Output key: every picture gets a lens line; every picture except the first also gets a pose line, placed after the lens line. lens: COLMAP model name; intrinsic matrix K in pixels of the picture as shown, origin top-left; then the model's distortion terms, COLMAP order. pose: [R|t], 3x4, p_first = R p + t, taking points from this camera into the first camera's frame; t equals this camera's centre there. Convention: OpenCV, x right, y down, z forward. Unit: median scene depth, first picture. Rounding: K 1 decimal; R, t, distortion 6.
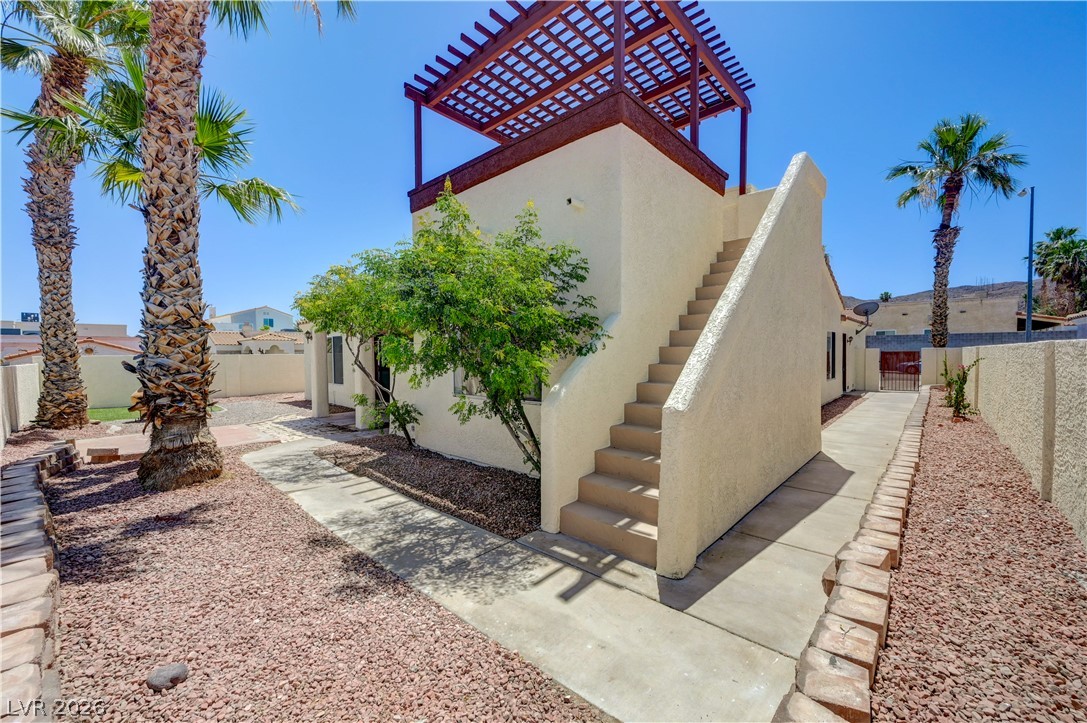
lens RADIAL K [[427.9, 0, 548.7], [0, 427.9, 364.4], [0, 0, 1]] dist [-0.001688, 0.000141]
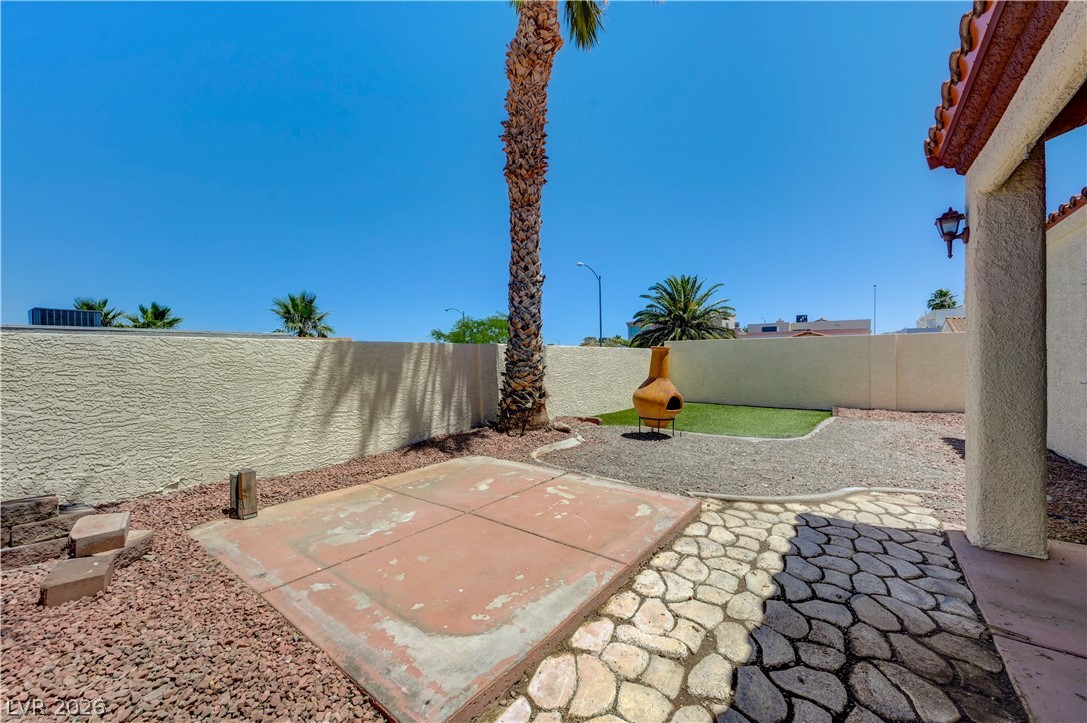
lens RADIAL K [[427.9, 0, 548.7], [0, 427.9, 364.4], [0, 0, 1]] dist [-0.001688, 0.000141]
pose [[0.100731, 0.025084, -0.994597, -0.432281], [-0.017426, 0.999573, 0.023445, 0.022030], [0.994761, 0.014970, 0.101125, 0.977061]]
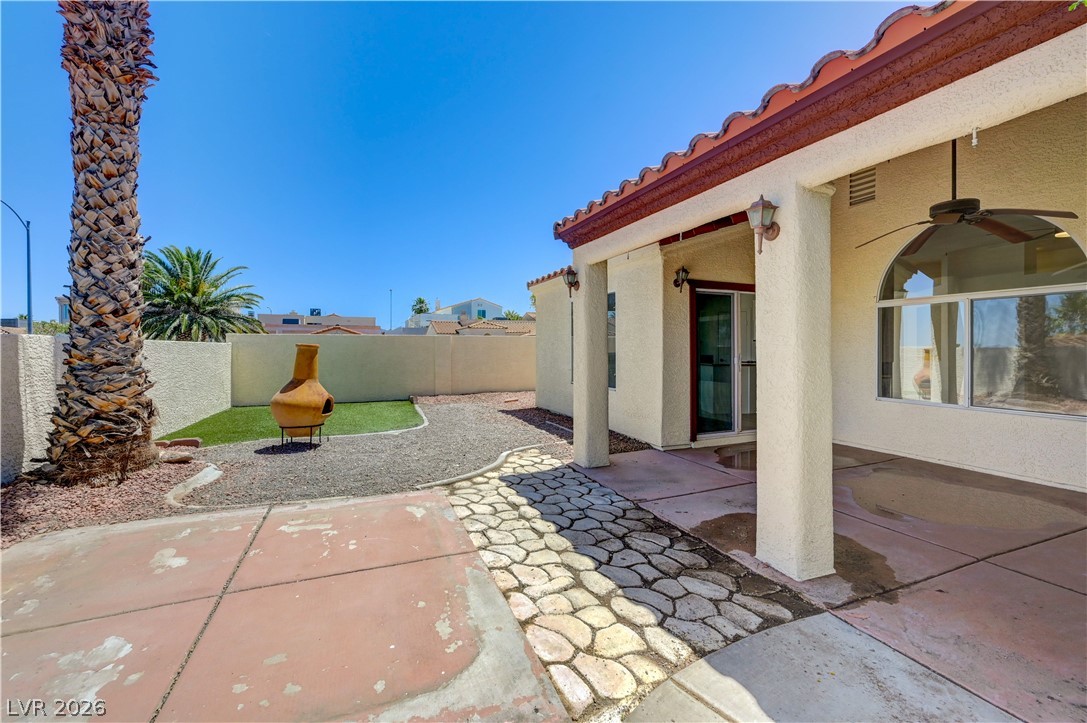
lens RADIAL K [[444.5, 0, 548.8], [0, 444.5, 347.0], [0, 0, 1]] dist [-0.000186, -0.000140]
pose [[0.910417, 0.007537, -0.413624, -0.528703], [-0.017842, 0.999619, -0.021056, 0.017309], [0.413307, 0.026549, 0.910204, 0.773675]]
